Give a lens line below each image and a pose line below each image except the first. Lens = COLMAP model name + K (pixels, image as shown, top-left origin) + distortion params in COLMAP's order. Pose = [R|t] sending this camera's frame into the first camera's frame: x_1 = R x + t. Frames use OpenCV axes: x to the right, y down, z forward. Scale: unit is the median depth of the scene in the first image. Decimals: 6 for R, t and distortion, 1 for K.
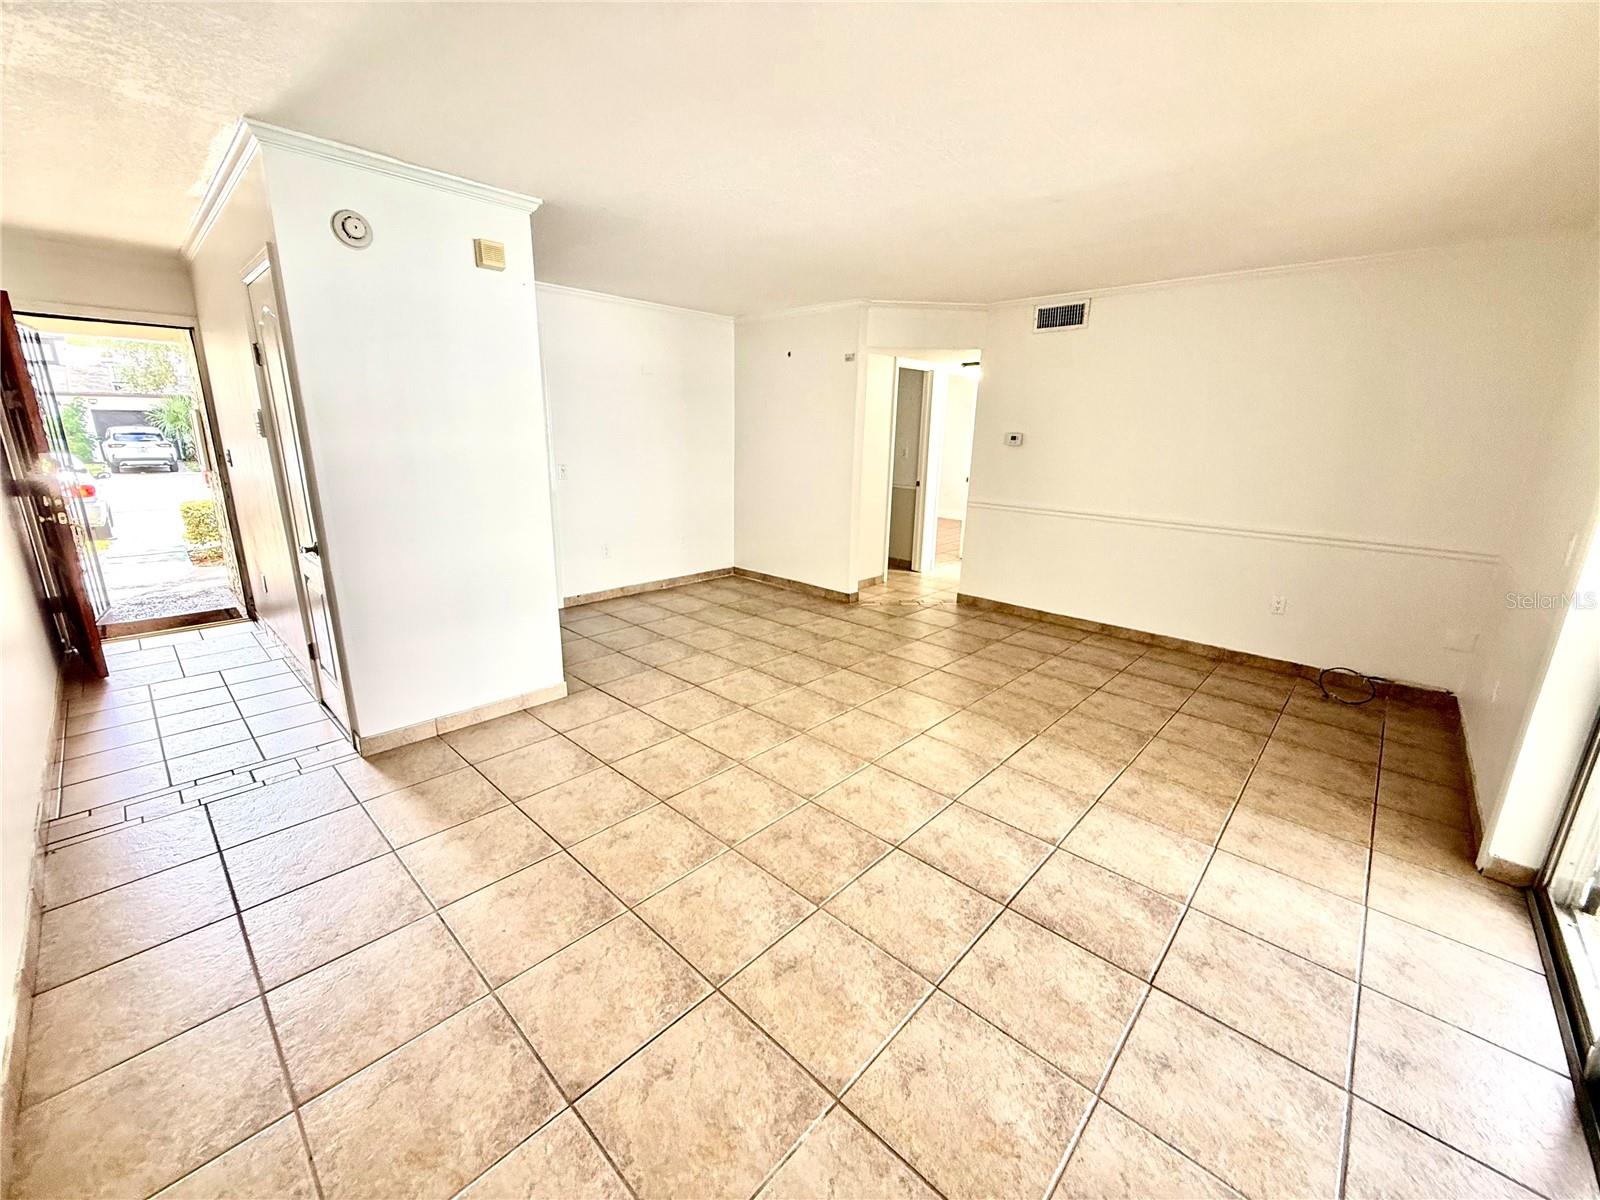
lens RADIAL K [[640.2, 0, 797.2], [0, 640.2, 596.1], [0, 0, 1]] dist [0.000740, 0.000548]
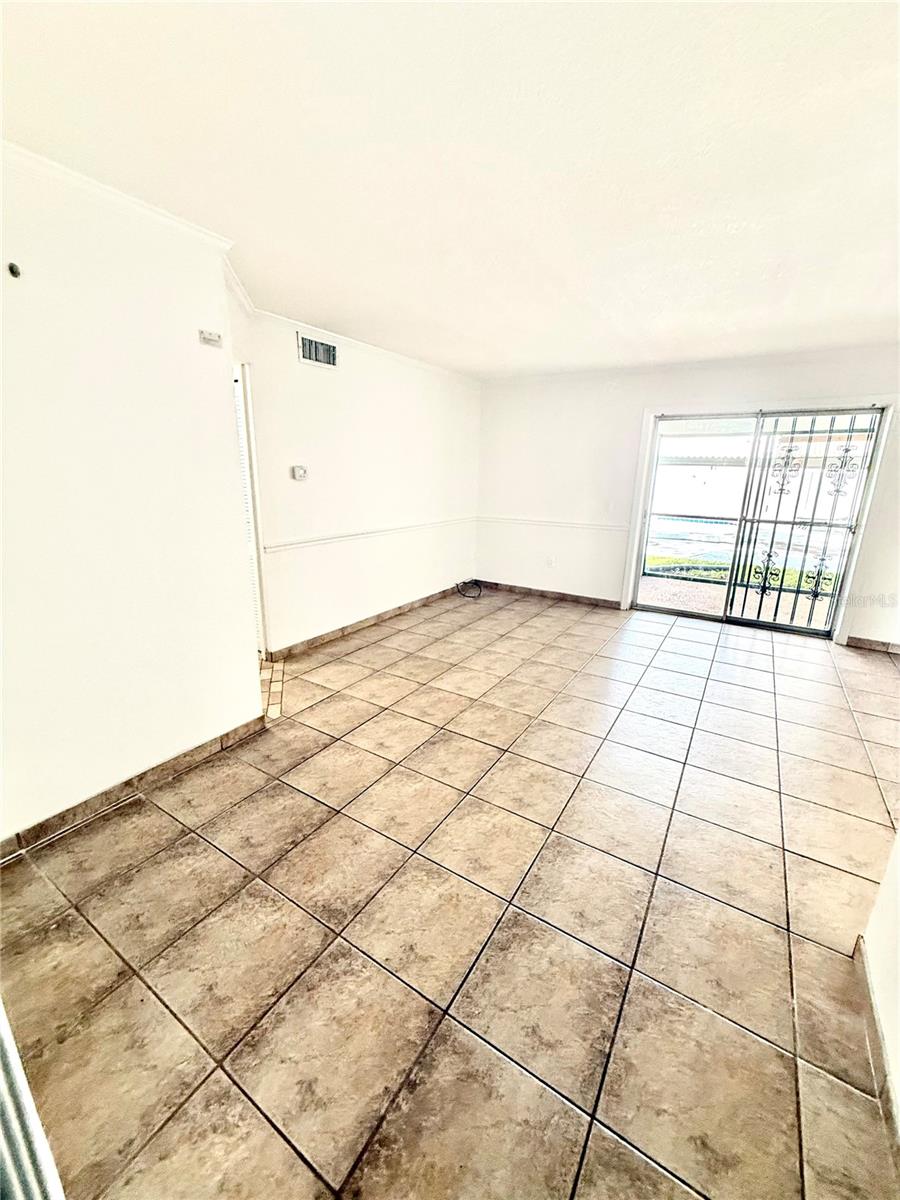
lens RADIAL K [[478.4, 0, 452.8], [0, 478.4, 596.3], [0, 0, 1]] dist [-0.000023, 0.000055]
pose [[-0.191031, -0.282983, 0.939908, -0.749043], [0.220913, 0.920583, 0.322064, -0.449221], [-0.956402, 0.269162, -0.113345, 1.609809]]
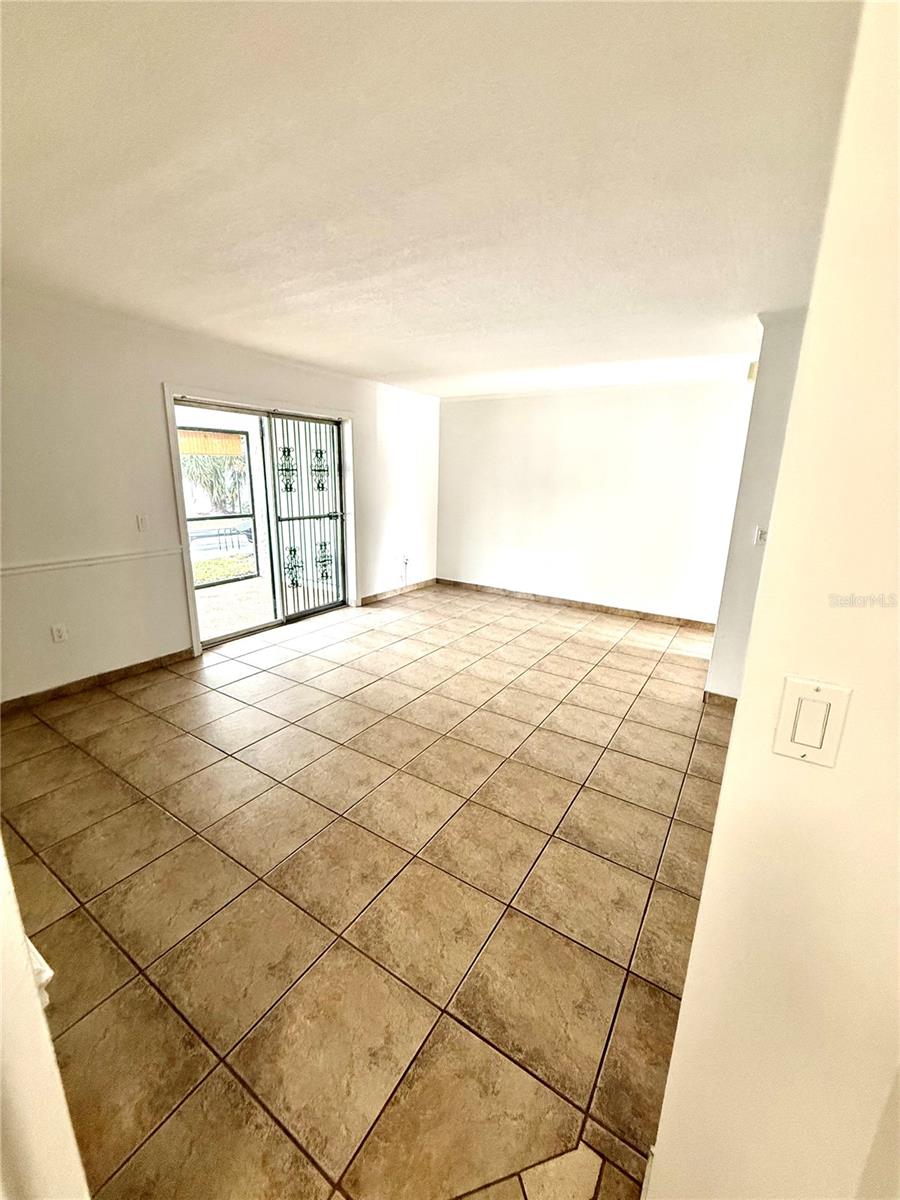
lens RADIAL K [[480.2, 0, 450.8], [0, 480.2, 594.1], [0, 0, 1]] dist [0.000740, 0.000548]
pose [[-0.983445, -0.000039, -0.181208, 0.372674], [-0.086280, 0.879471, 0.468068, -0.534307], [0.159349, 0.475953, -0.864914, 2.018132]]
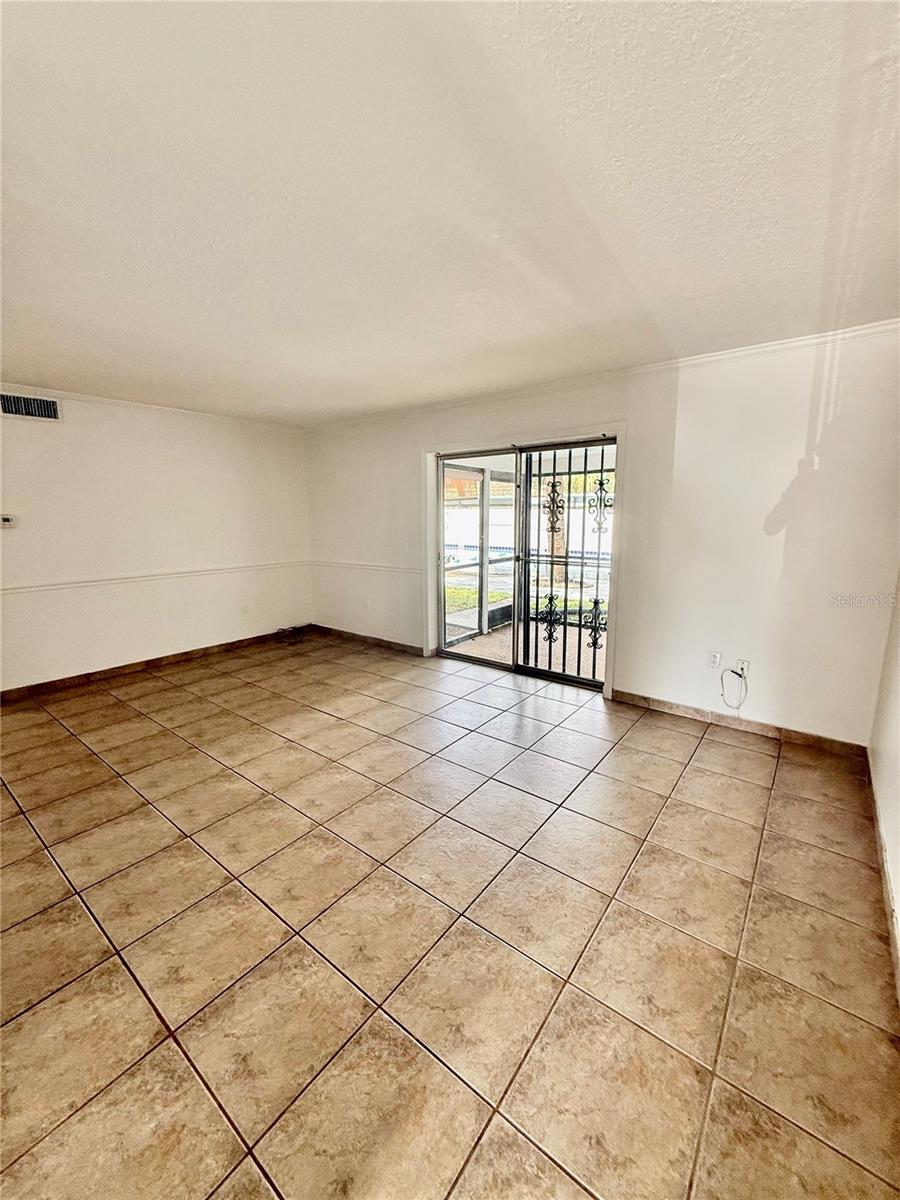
lens RADIAL K [[476.8, 0, 450.0], [0, 476.8, 600.0], [0, 0, 1]] dist [0.005660, -0.000068]
pose [[-0.089727, -0.202143, 0.975237, -0.804316], [0.251883, 0.942749, 0.218583, -0.212501], [-0.963589, 0.265259, -0.033674, 0.709991]]
